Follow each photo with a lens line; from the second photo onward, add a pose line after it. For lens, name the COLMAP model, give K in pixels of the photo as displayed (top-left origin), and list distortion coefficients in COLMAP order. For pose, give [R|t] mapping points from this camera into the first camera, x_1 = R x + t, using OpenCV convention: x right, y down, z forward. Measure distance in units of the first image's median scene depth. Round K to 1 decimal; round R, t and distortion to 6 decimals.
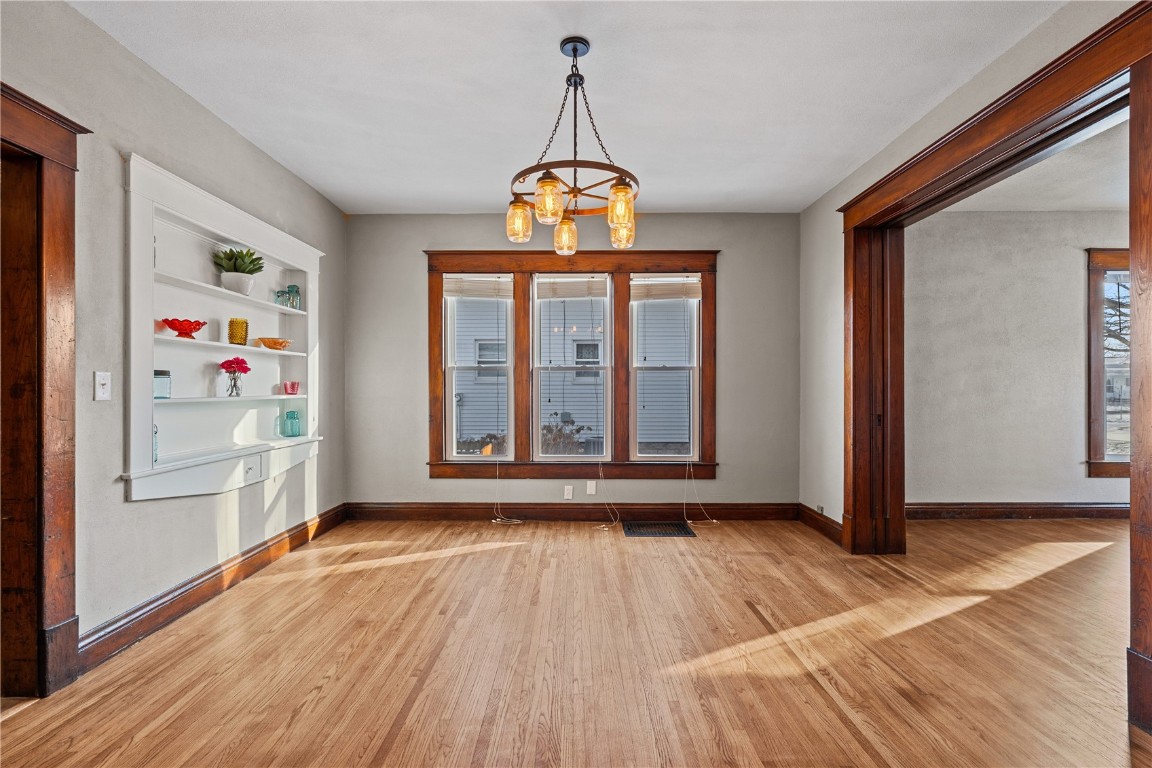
lens RADIAL K [[528.9, 0, 572.7], [0, 528.9, 384.8], [0, 0, 1]] dist [-0.002272, 0.000104]
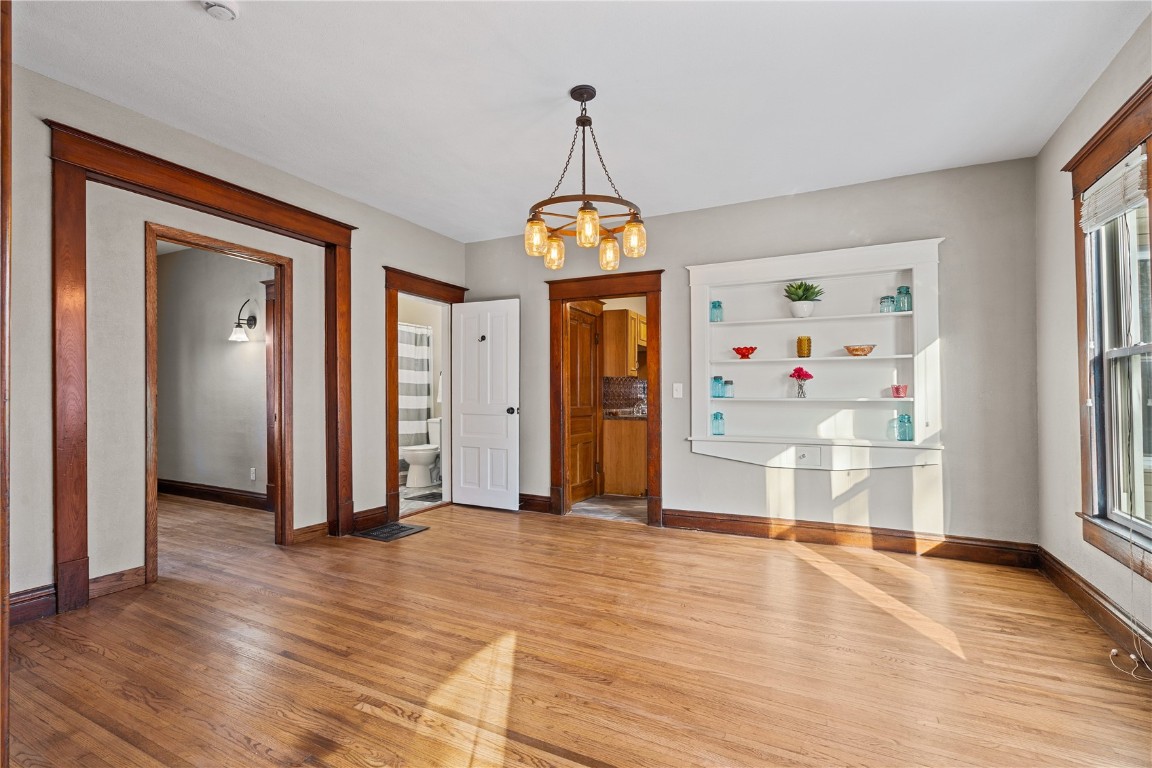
lens RADIAL K [[528.9, 0, 573.5], [0, 528.9, 388.4], [0, 0, 1]] dist [-0.002272, 0.000104]
pose [[-0.448986, -0.007800, -0.893505, 0.806015], [0.007539, 0.999893, -0.012517, 0.011847], [0.893507, -0.012356, -0.448879, 1.154552]]
